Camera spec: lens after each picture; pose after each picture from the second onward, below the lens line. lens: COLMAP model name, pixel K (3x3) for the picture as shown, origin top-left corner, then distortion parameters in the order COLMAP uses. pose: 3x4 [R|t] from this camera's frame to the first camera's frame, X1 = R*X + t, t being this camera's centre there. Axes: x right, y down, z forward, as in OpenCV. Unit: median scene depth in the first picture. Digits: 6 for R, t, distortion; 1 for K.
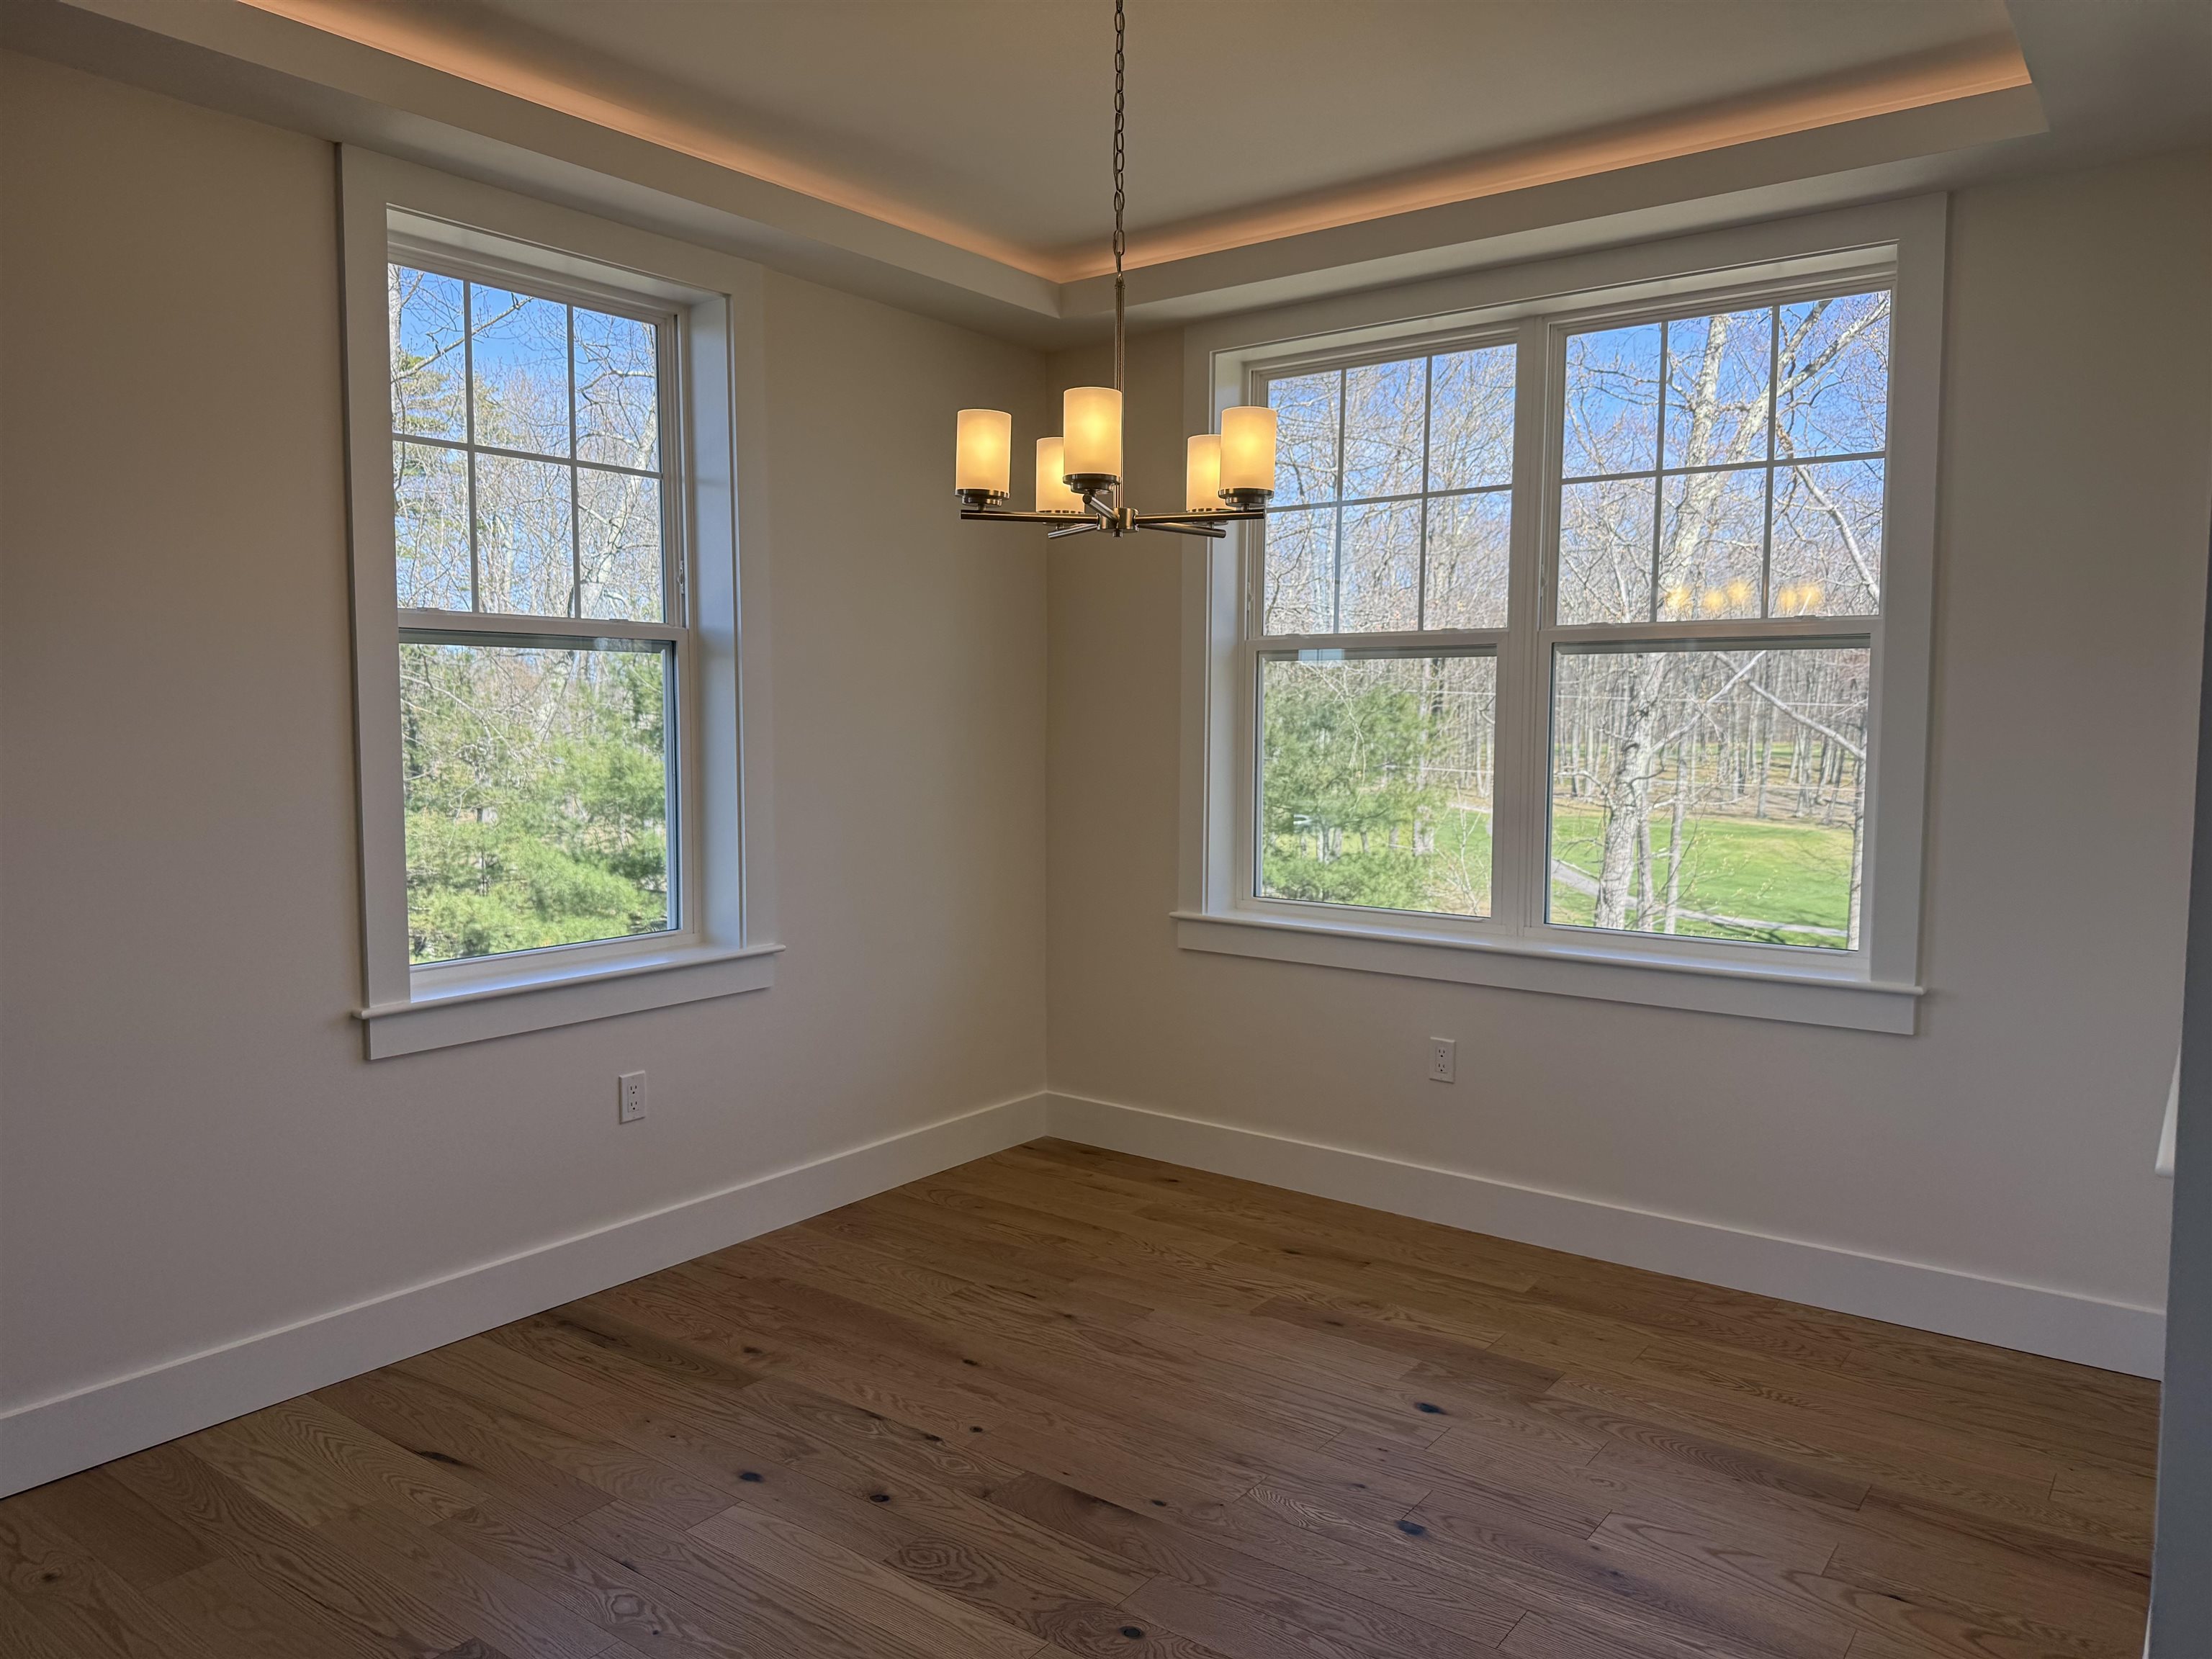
lens RADIAL K [[1562.0, 0, 1102.4], [0, 1562.0, 838.4], [0, 0, 1]] dist [0.014197, -0.000110]
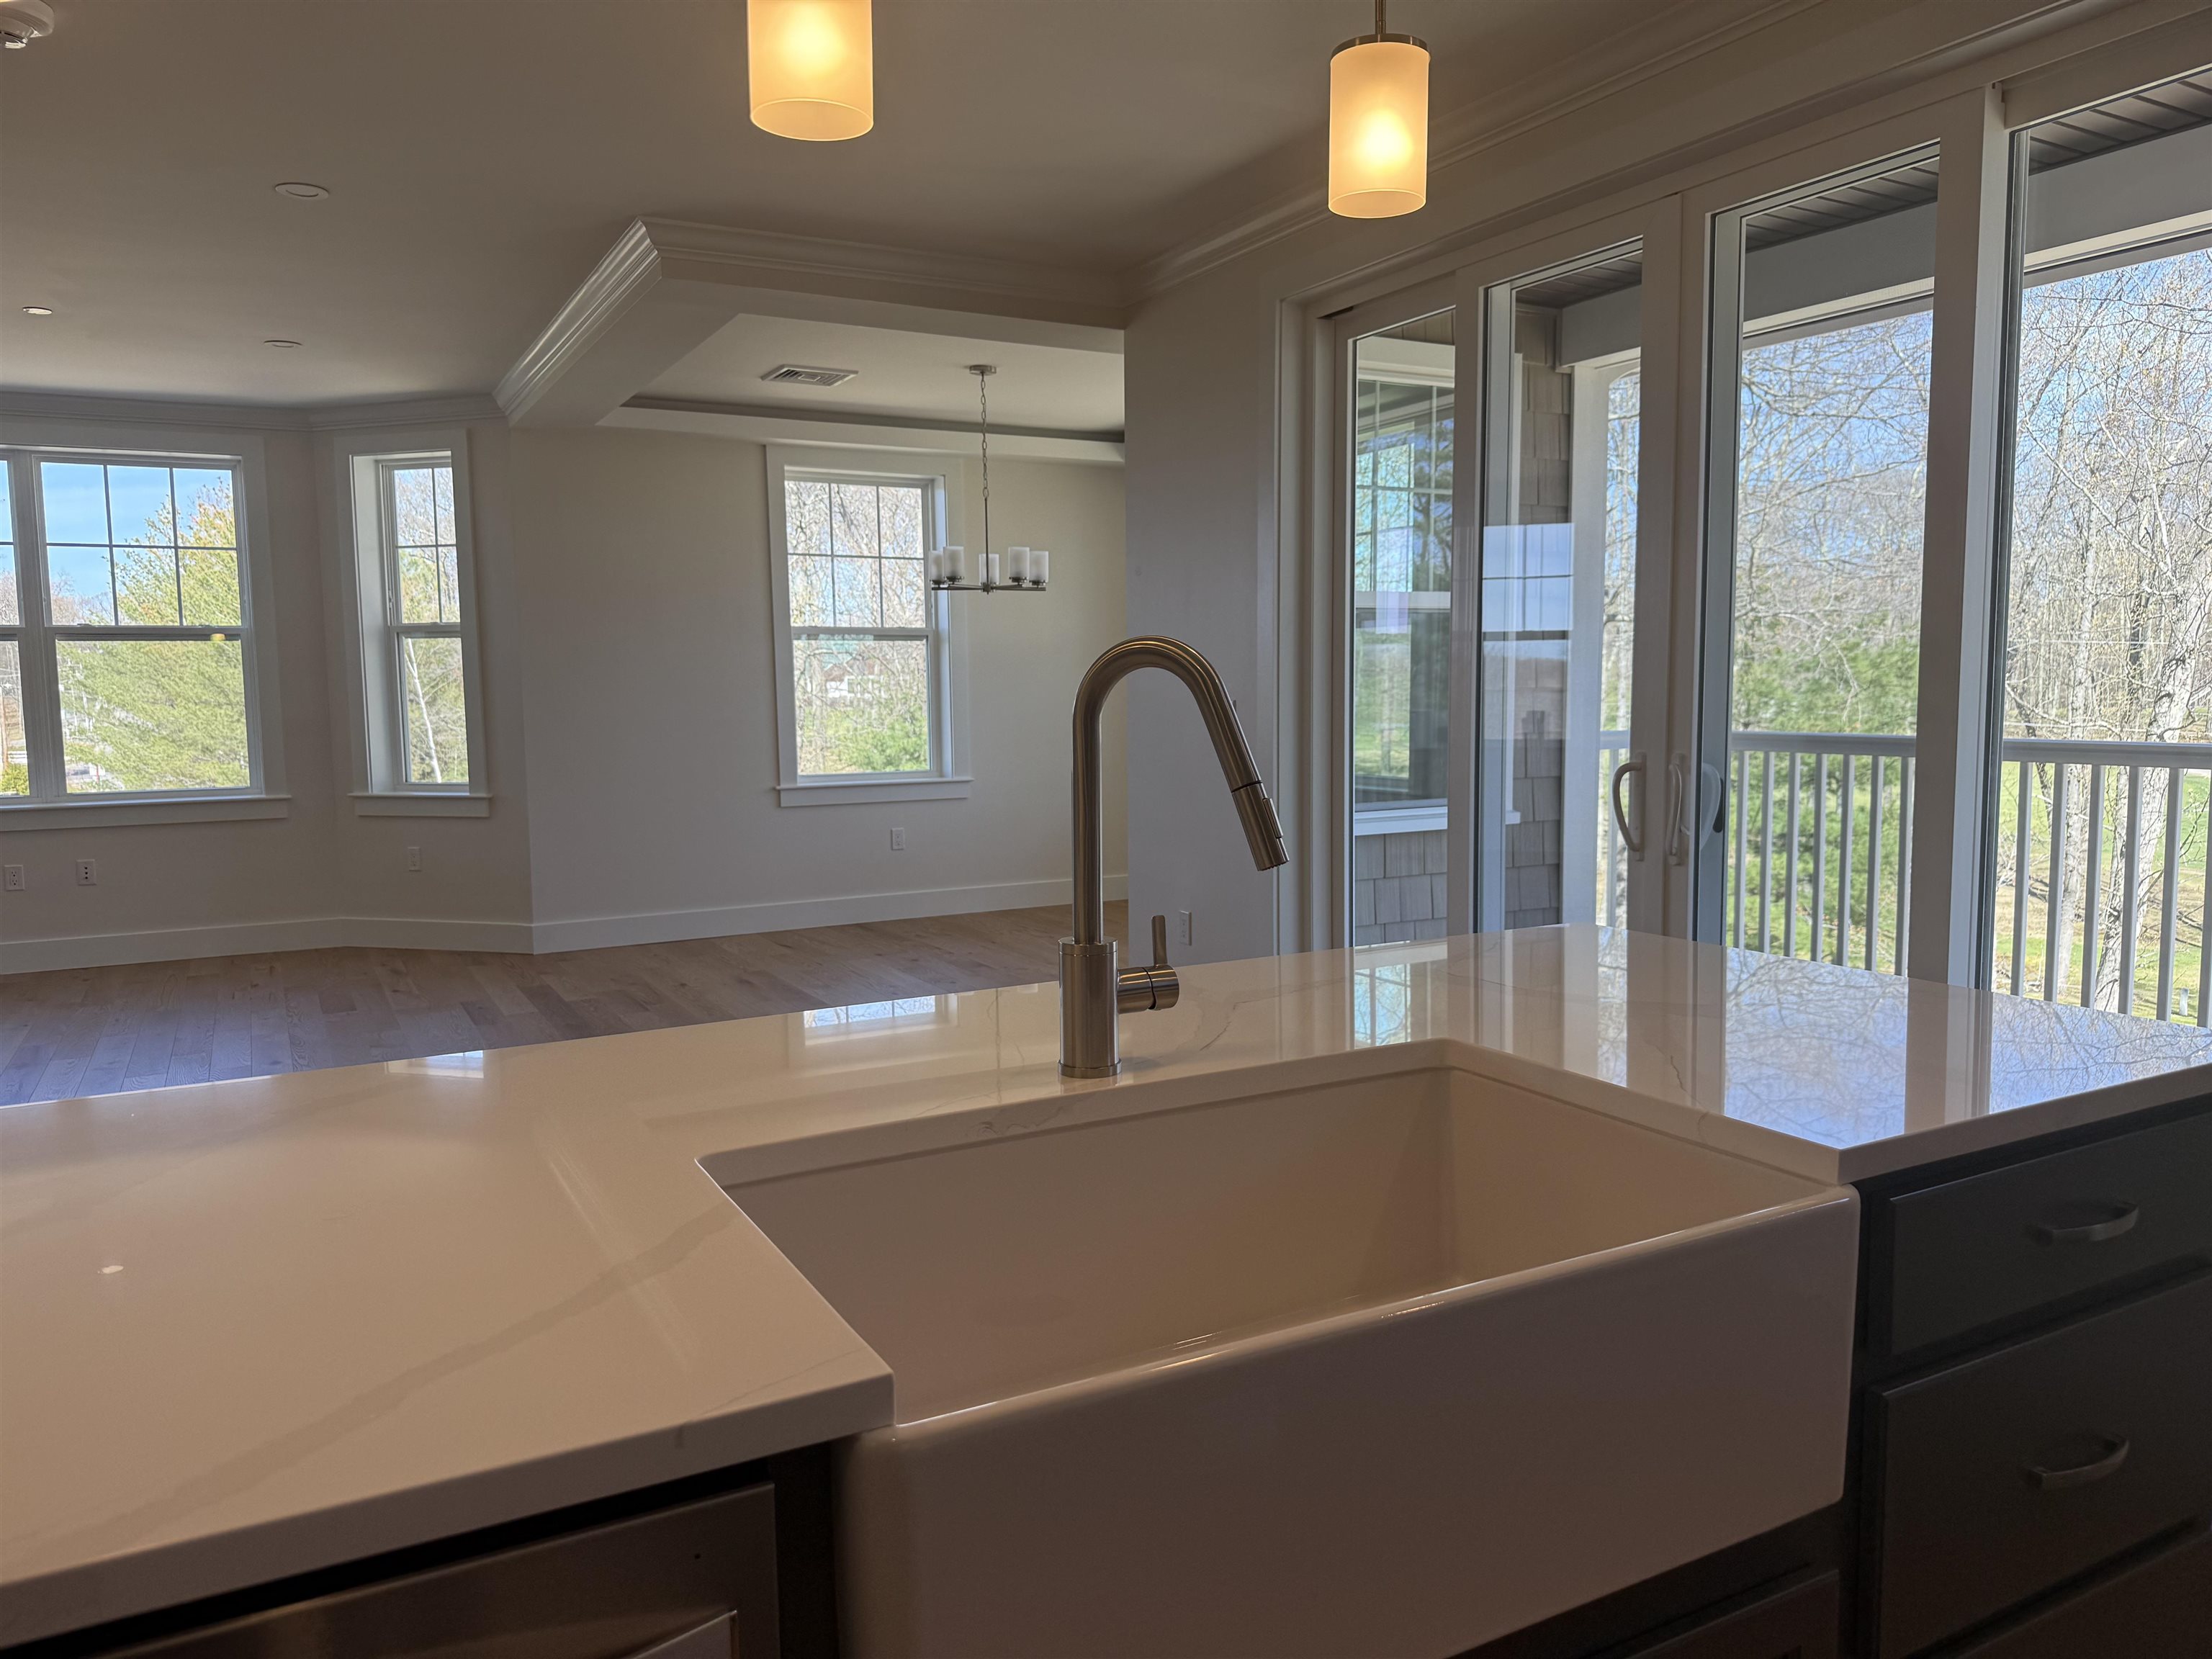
lens RADIAL K [[1562.0, 0, 1107.7], [0, 1562.0, 824.3], [0, 0, 1]] dist [0.014197, -0.000110]
pose [[0.904989, 0.025859, -0.424649, 0.275456], [-0.020884, 0.999648, 0.016367, 0.030430], [0.424923, -0.005943, 0.905210, -0.267623]]
